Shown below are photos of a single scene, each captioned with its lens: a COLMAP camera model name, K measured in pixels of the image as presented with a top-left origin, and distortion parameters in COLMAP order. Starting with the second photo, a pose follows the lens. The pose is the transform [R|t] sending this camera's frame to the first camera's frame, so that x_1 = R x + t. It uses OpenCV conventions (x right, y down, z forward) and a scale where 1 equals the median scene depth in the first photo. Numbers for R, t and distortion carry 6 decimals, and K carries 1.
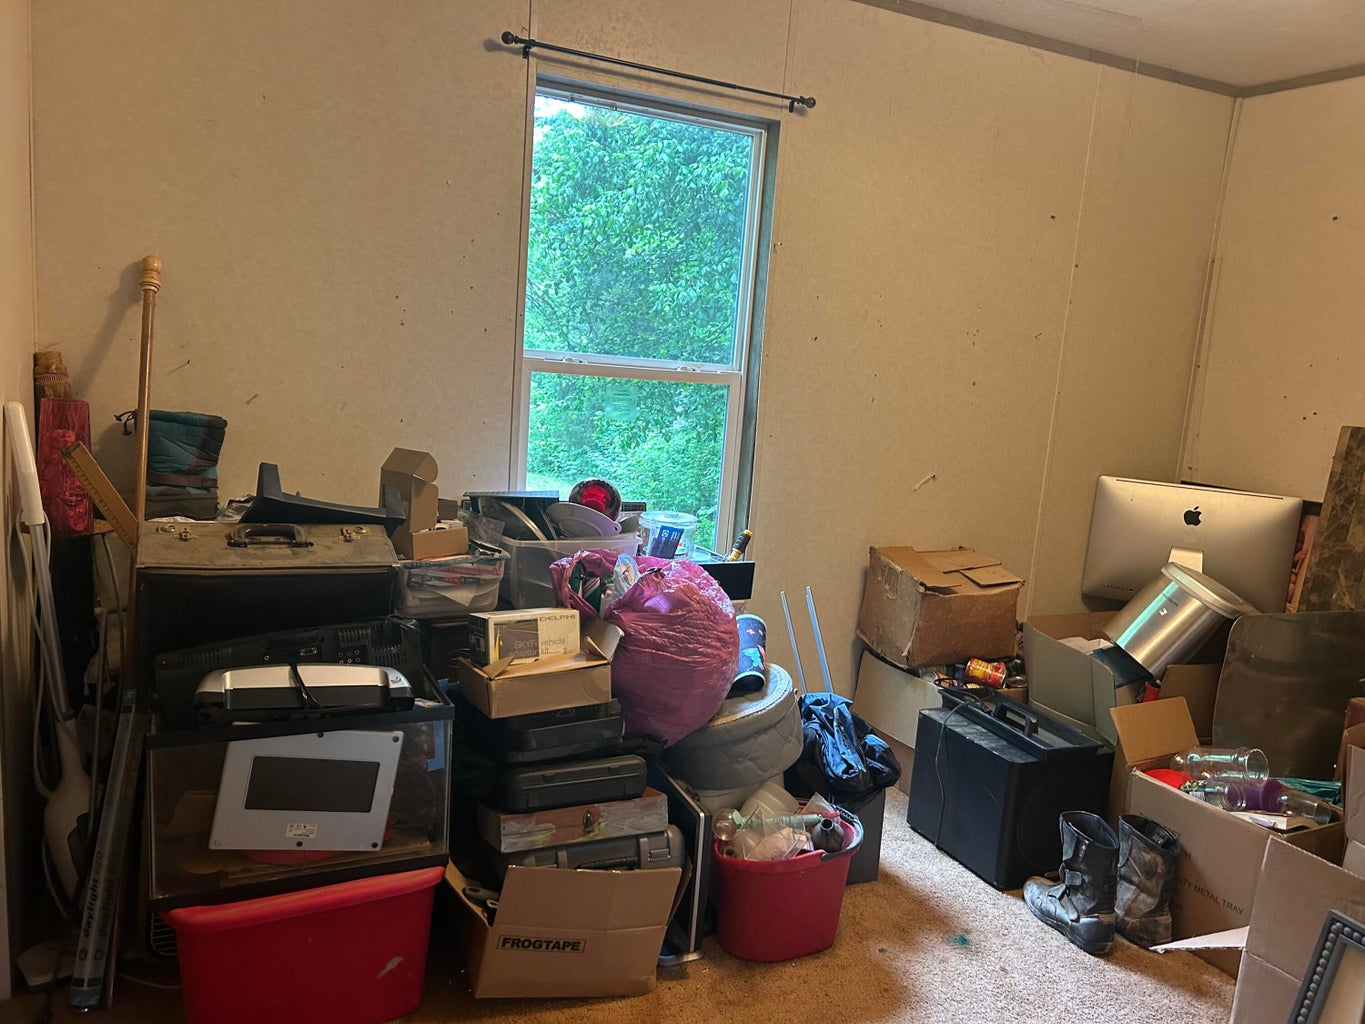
lens RADIAL K [[1023.2, 0, 680.2], [0, 1023.2, 513.1], [0, 0, 1]] dist [0.073083, -0.081294]
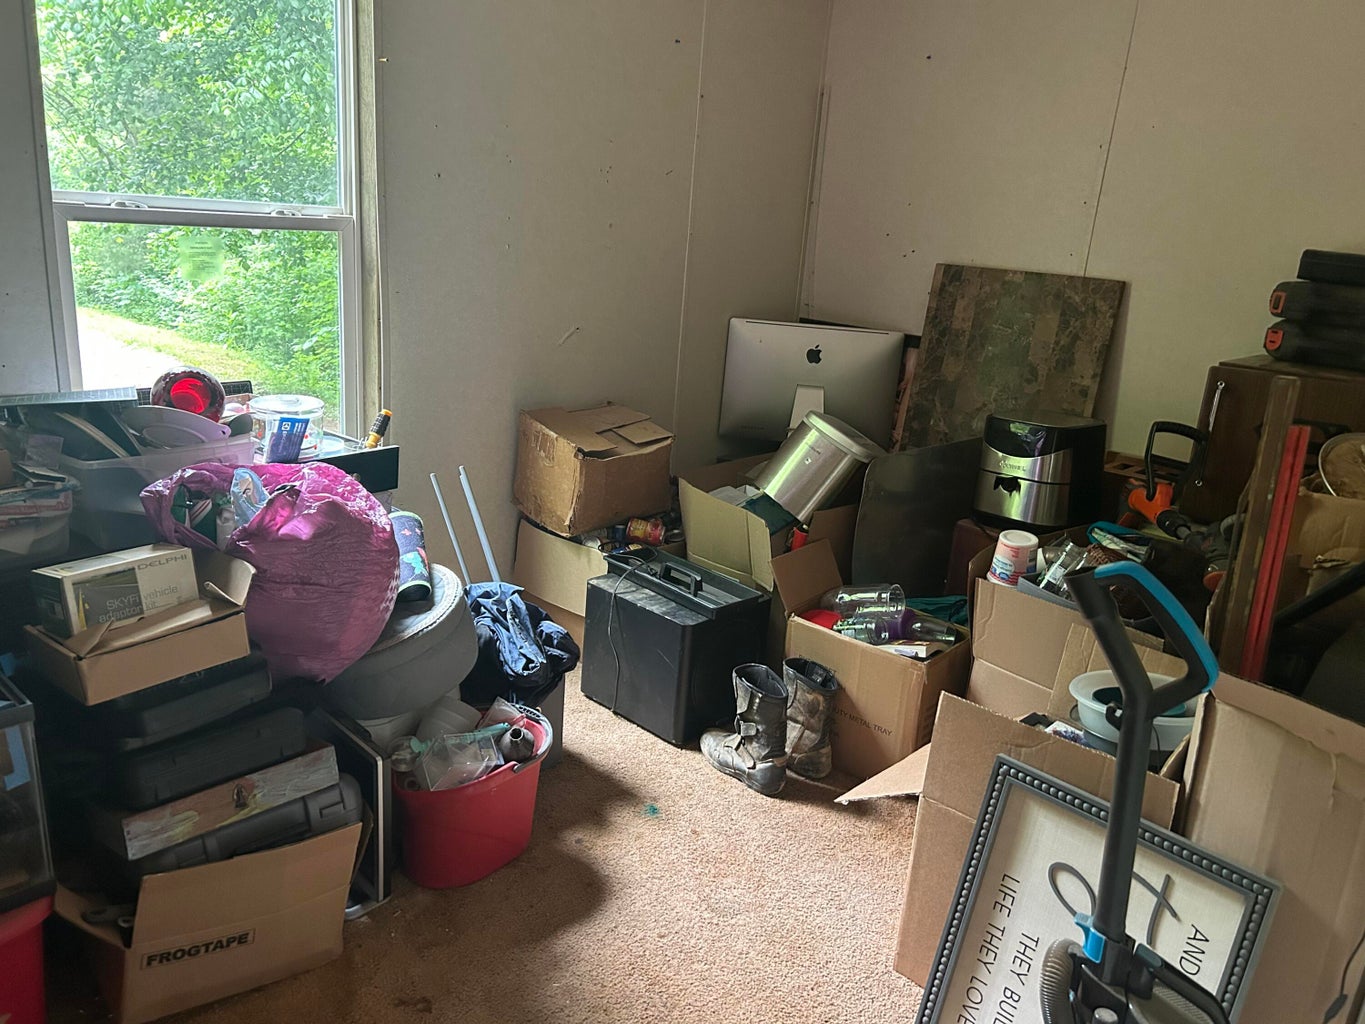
lens RADIAL K [[1023.2, 0, 685.6], [0, 1023.2, 511.5], [0, 0, 1]] dist [0.073083, -0.081294]
pose [[0.927152, -0.112545, 0.357383, -0.023444], [0.049495, 0.982251, 0.180921, -0.052002], [-0.371401, -0.150052, 0.916267, 0.106825]]
